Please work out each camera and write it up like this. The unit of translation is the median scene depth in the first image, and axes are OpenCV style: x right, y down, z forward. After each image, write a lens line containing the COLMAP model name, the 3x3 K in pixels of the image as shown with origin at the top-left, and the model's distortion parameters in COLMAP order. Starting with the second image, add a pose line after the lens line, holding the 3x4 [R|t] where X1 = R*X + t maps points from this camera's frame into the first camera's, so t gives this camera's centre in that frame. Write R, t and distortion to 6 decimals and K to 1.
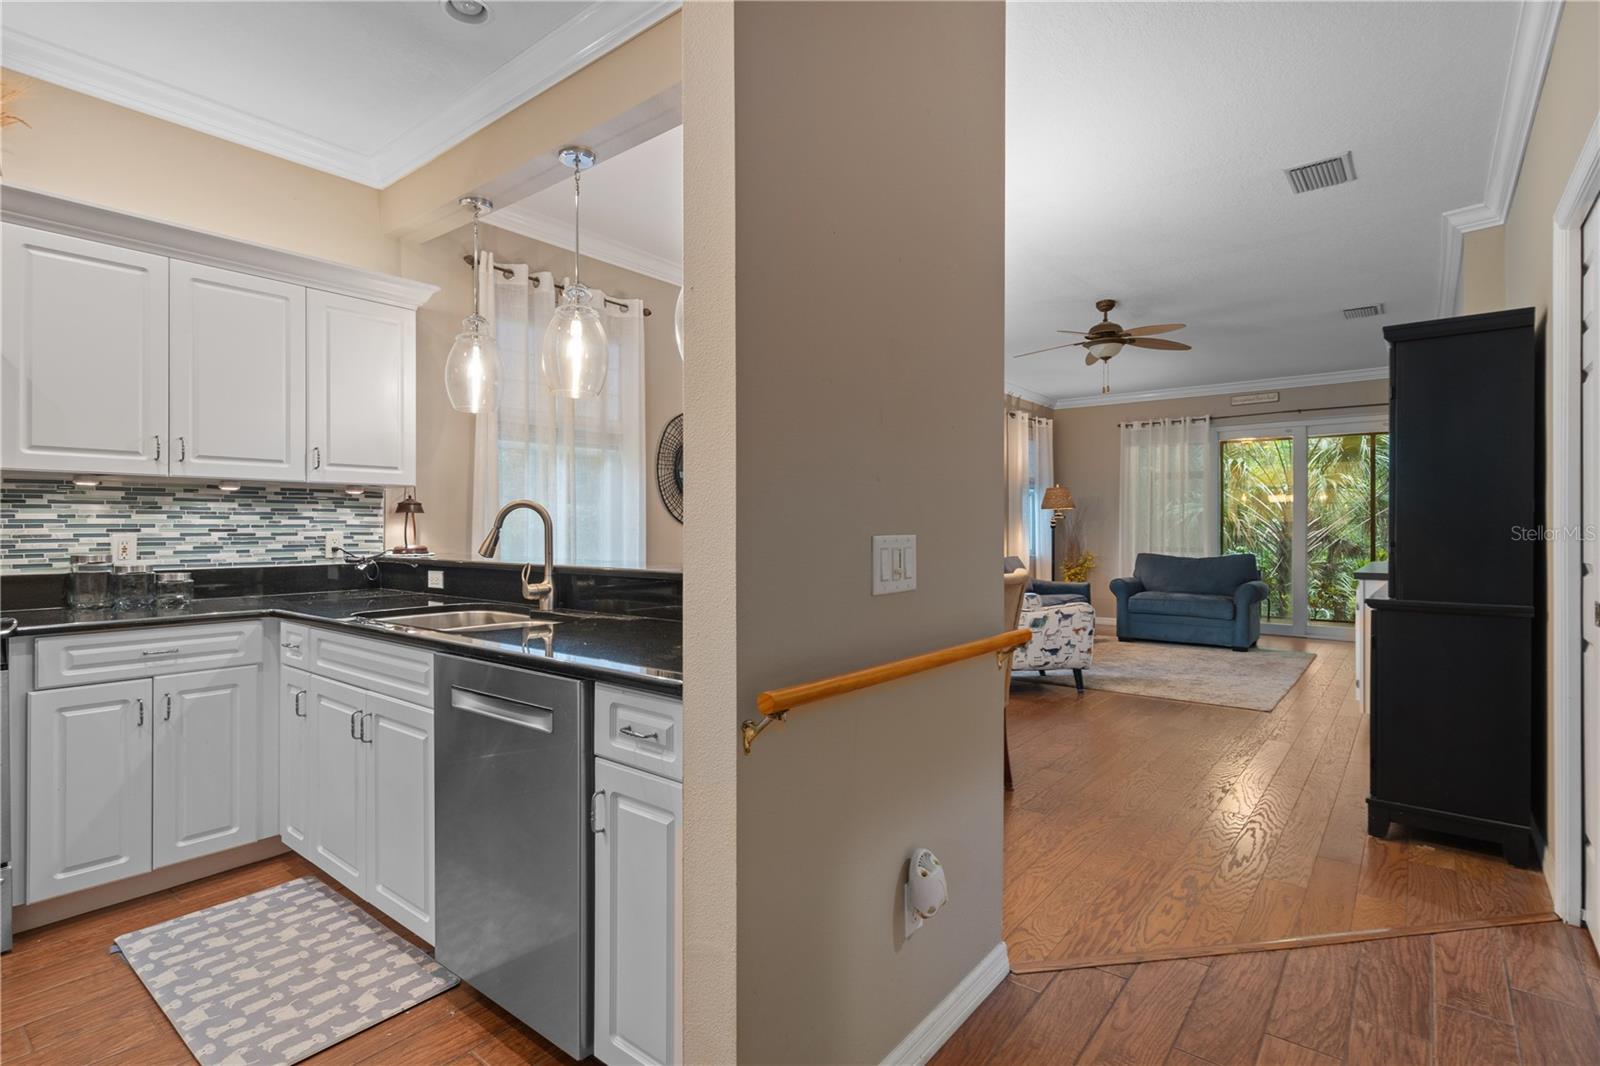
lens RADIAL K [[779.8, 0, 786.0], [0, 779.8, 531.0], [0, 0, 1]] dist [-0.002115, 0.003057]
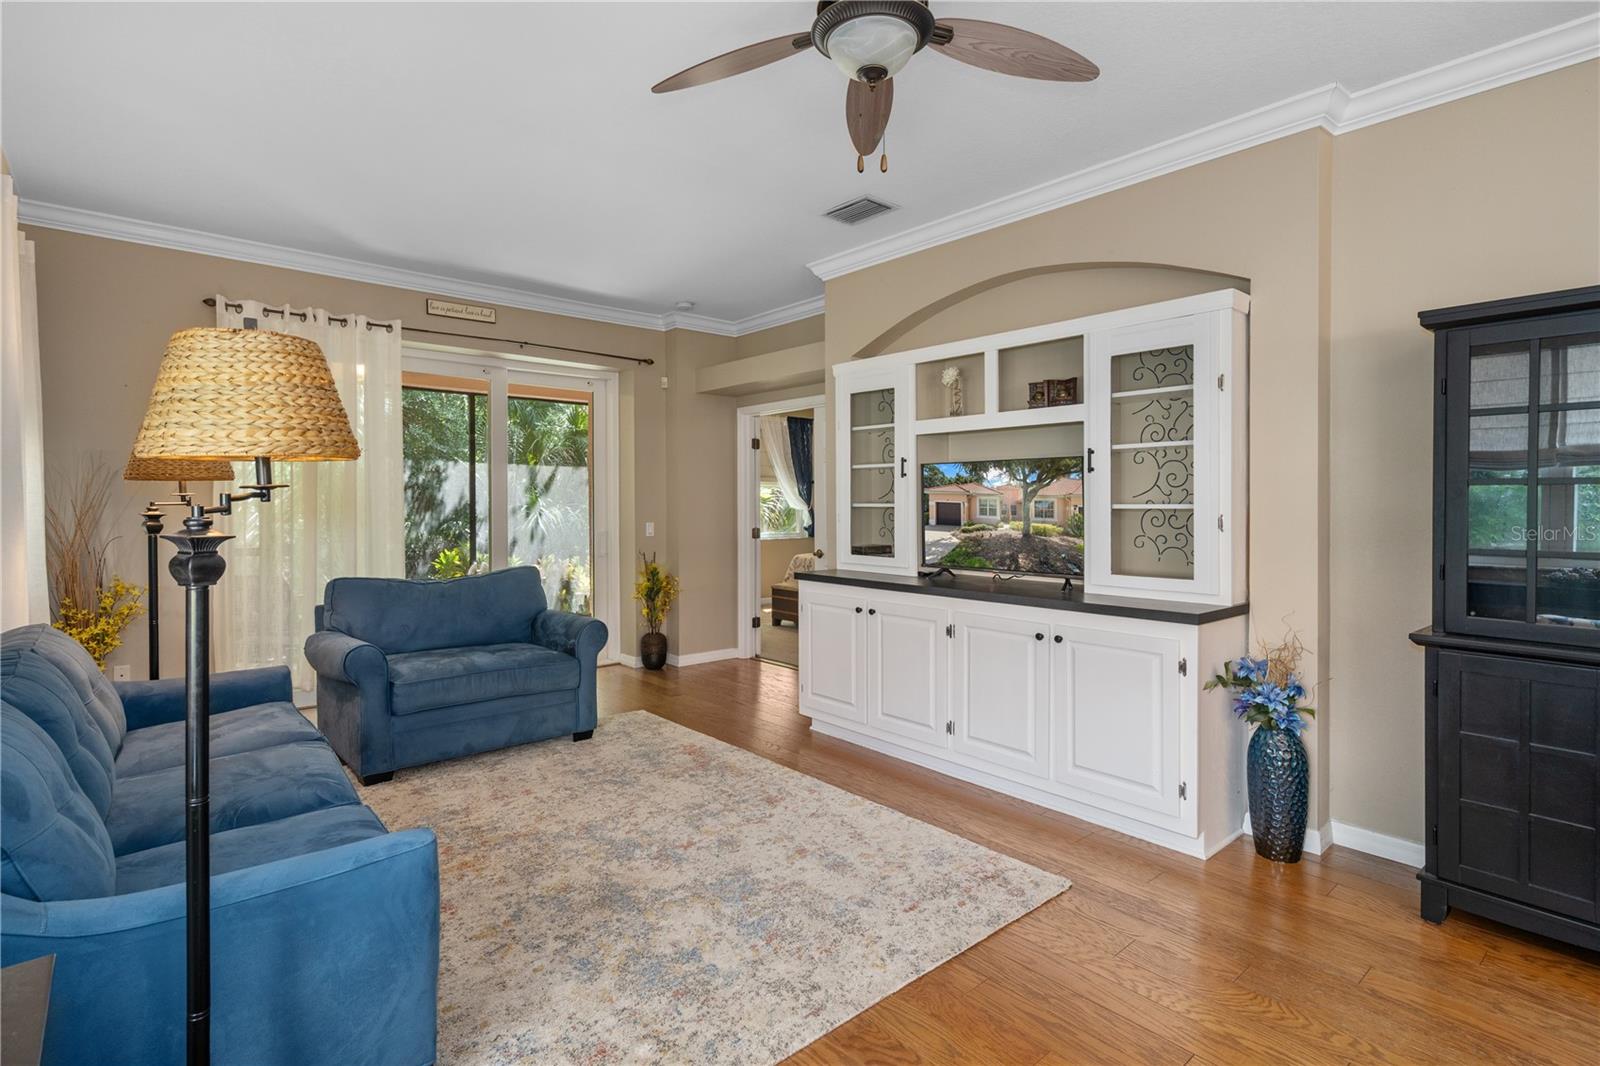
lens RADIAL K [[779.8, 0, 784.6], [0, 779.8, 495.6], [0, 0, 1]] dist [-0.002115, 0.003057]
pose [[0.175408, 0.006371, 0.984475, 0.085220], [0.001297, 0.999977, -0.006702, -0.049959], [-0.984495, 0.002452, 0.175396, 1.745879]]
